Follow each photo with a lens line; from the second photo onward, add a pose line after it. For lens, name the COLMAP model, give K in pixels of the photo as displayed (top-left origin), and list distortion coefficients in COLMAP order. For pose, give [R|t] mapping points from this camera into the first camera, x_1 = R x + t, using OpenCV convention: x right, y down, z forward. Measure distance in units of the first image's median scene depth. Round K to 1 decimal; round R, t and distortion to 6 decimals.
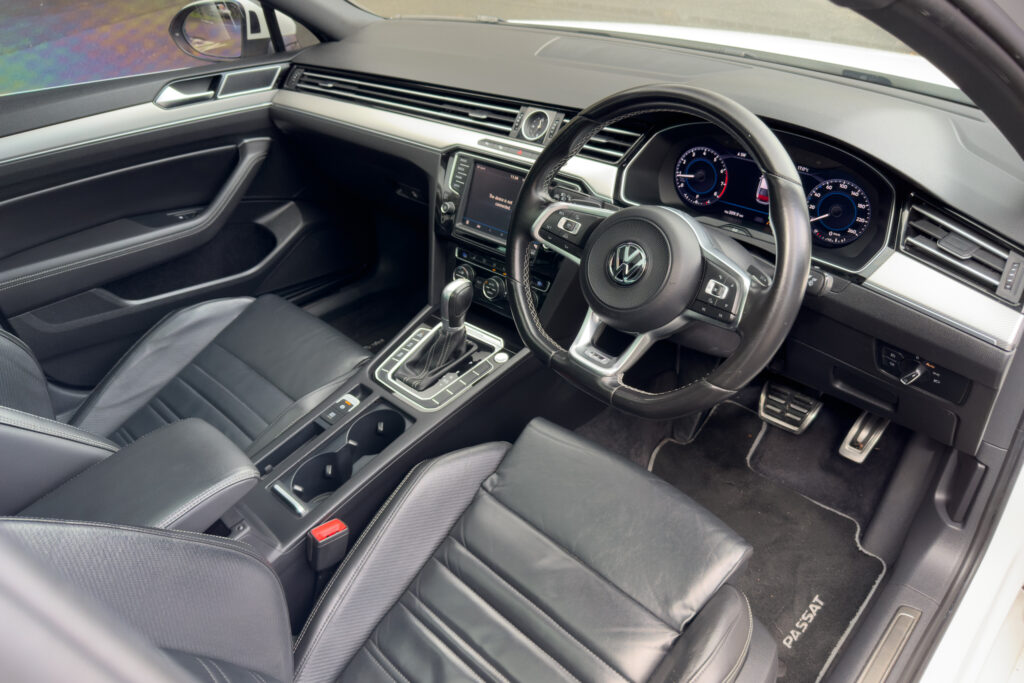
lens RADIAL K [[732.3, 0, 507.4], [0, 732.3, 347.1], [0, 0, 1]] dist [0.005969, -0.013284]
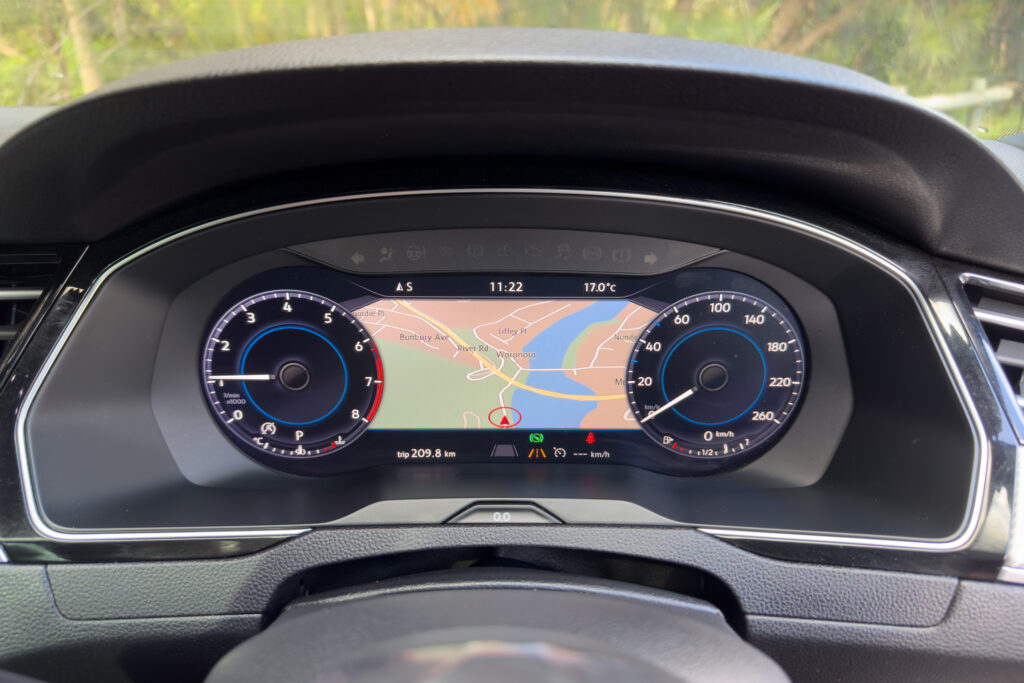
lens RADIAL K [[732.3, 0, 513.2], [0, 732.3, 340.9], [0, 0, 1]] dist [0.005969, -0.013284]
pose [[0.733139, -0.210346, 0.646731, 0.124935], [0.360784, 0.926413, -0.107676, -0.173111], [-0.576491, 0.312272, 0.755079, 0.677073]]
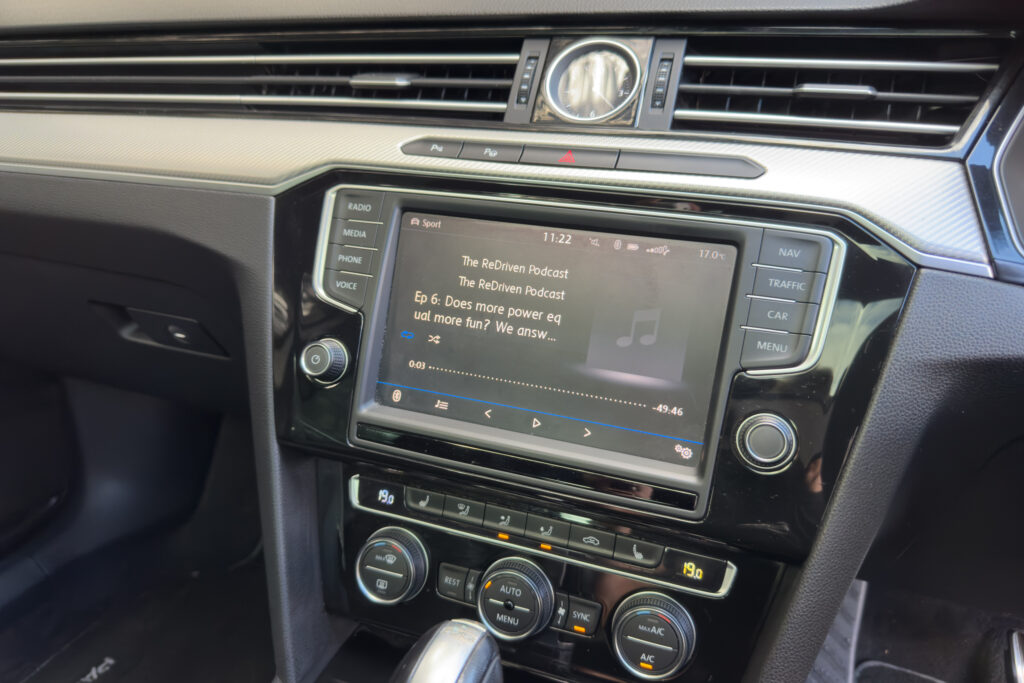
lens RADIAL K [[732.3, 0, 497.8], [0, 732.3, 330.9], [0, 0, 1]] dist [0.005969, -0.013284]
pose [[0.937181, -0.096717, 0.335167, -0.132525], [0.161970, 0.971597, -0.172528, -0.156825], [-0.308960, 0.215977, 0.926228, 0.793587]]
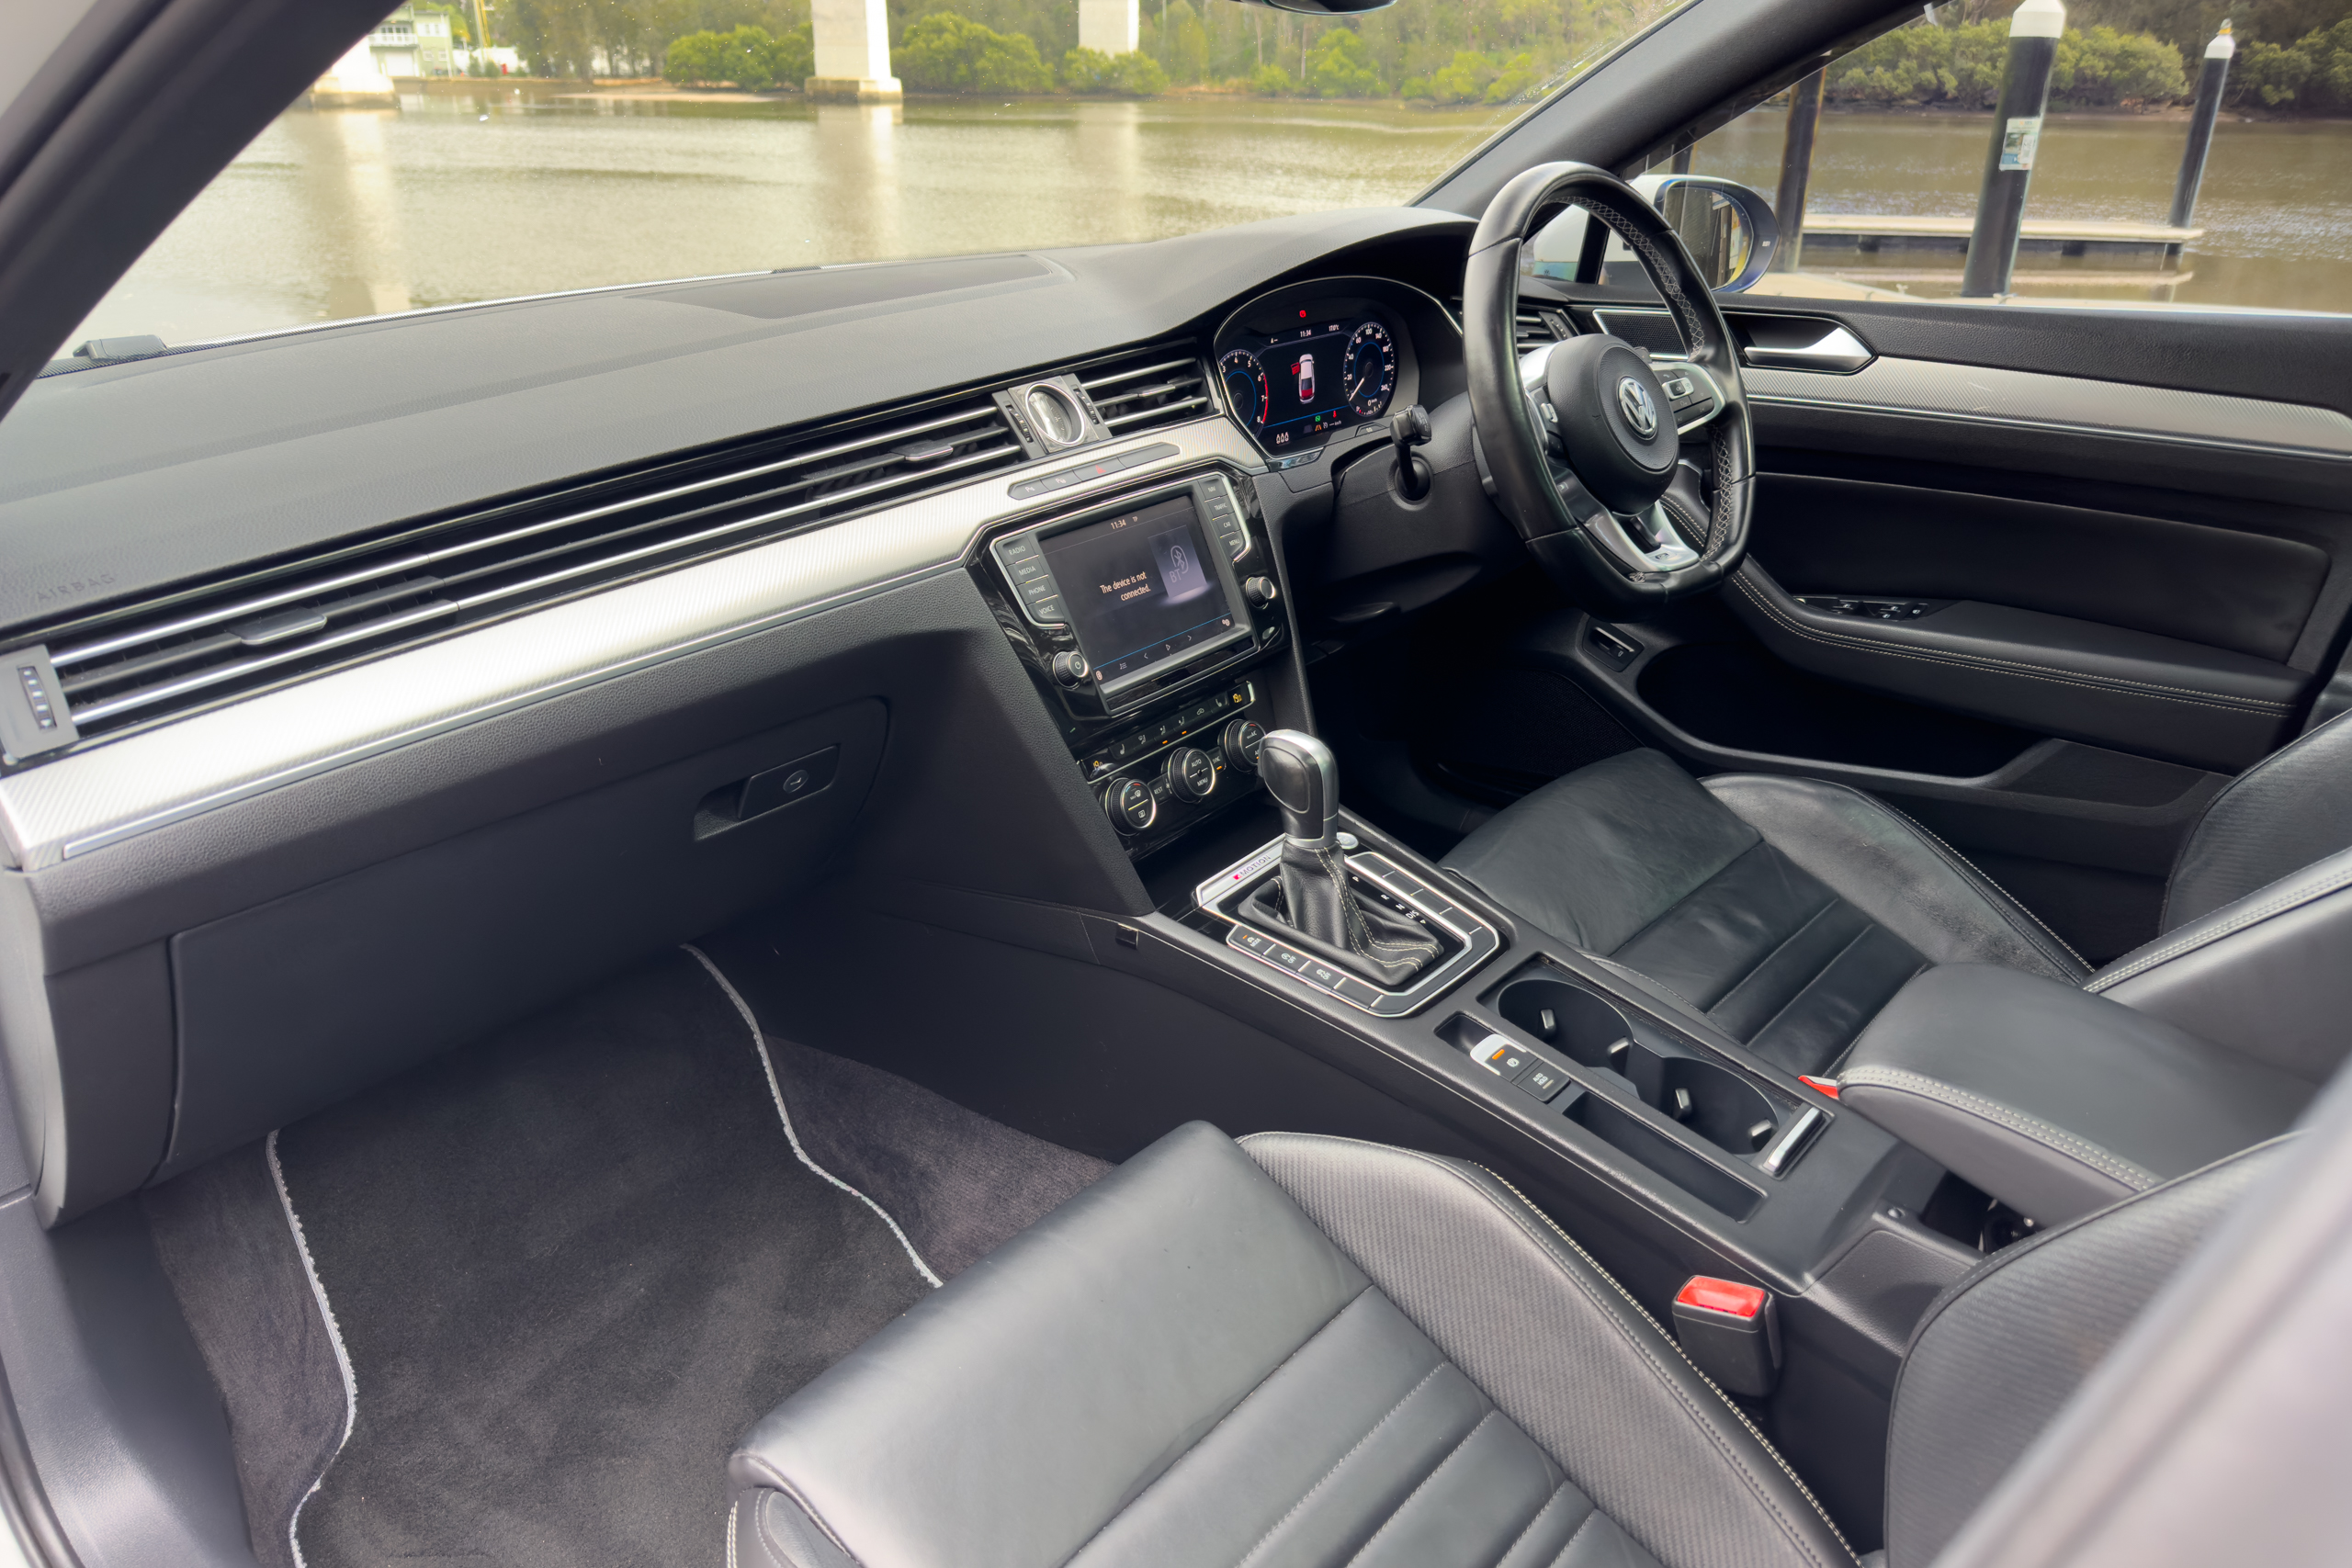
lens RADIAL K [[1681.9, 0, 1197.6], [0, 1681.9, 772.9], [0, 0, 1]] dist [0.005969, -0.013284]
pose [[-0.075120, -0.355650, 0.931595, -1.067711], [0.564787, 0.754765, 0.333685, -0.465356], [-0.821811, 0.551219, 0.144168, 0.976399]]
